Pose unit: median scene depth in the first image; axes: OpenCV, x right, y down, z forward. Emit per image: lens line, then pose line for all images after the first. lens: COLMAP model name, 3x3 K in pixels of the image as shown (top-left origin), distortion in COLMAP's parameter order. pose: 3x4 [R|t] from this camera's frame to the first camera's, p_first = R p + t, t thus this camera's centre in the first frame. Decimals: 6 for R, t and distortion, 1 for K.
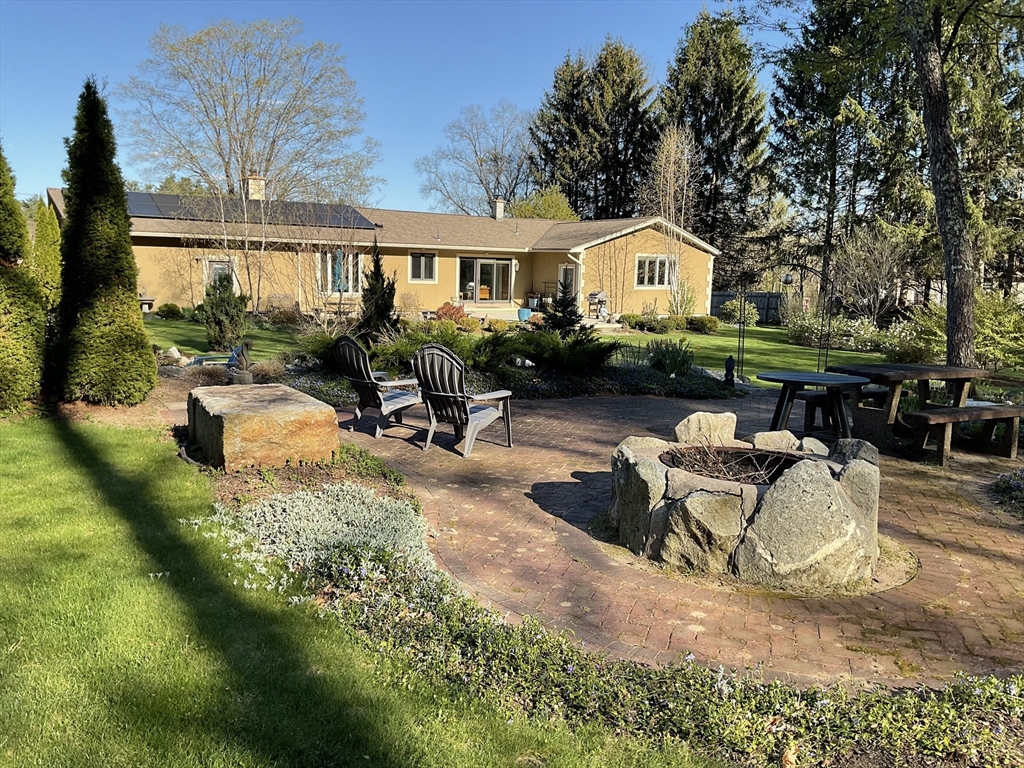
lens RADIAL K [[858.3, 0, 512.0], [0, 858.3, 383.6], [0, 0, 1]] dist [-0.012890, -0.003492]
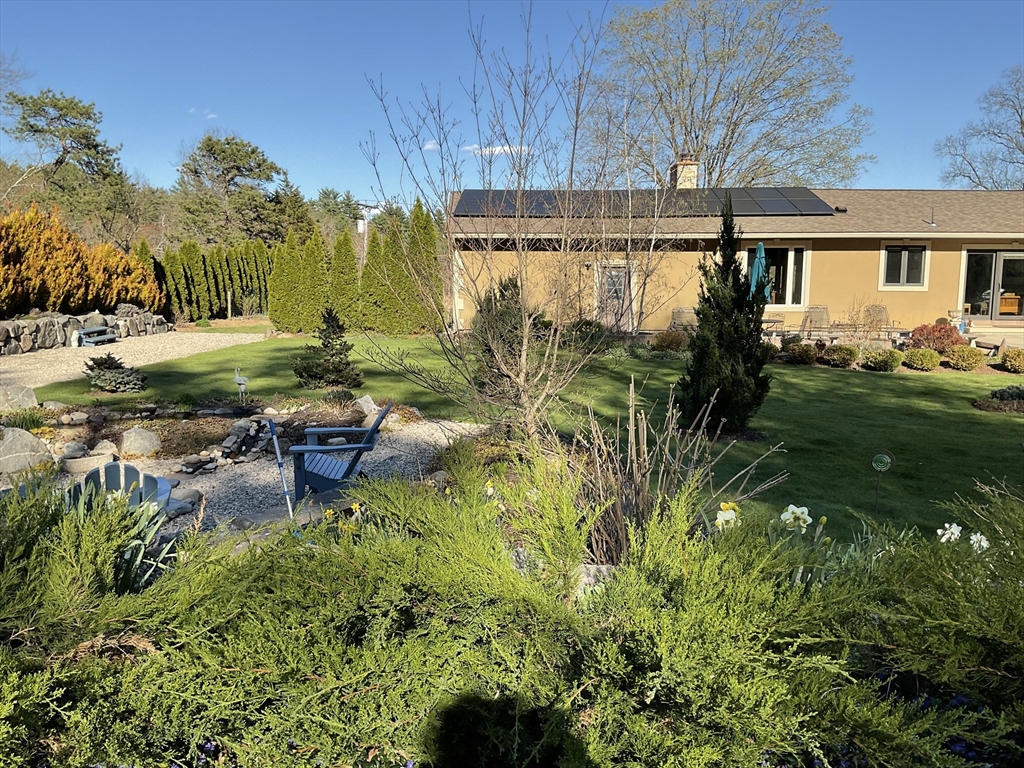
lens RADIAL K [[858.3, 0, 514.2], [0, 858.3, 388.0], [0, 0, 1]] dist [-0.012890, -0.003492]
pose [[0.837447, 0.043461, -0.544788, 0.009178], [-0.049301, 0.998776, 0.003892, -0.026690], [0.544291, 0.023600, 0.838564, 0.259732]]
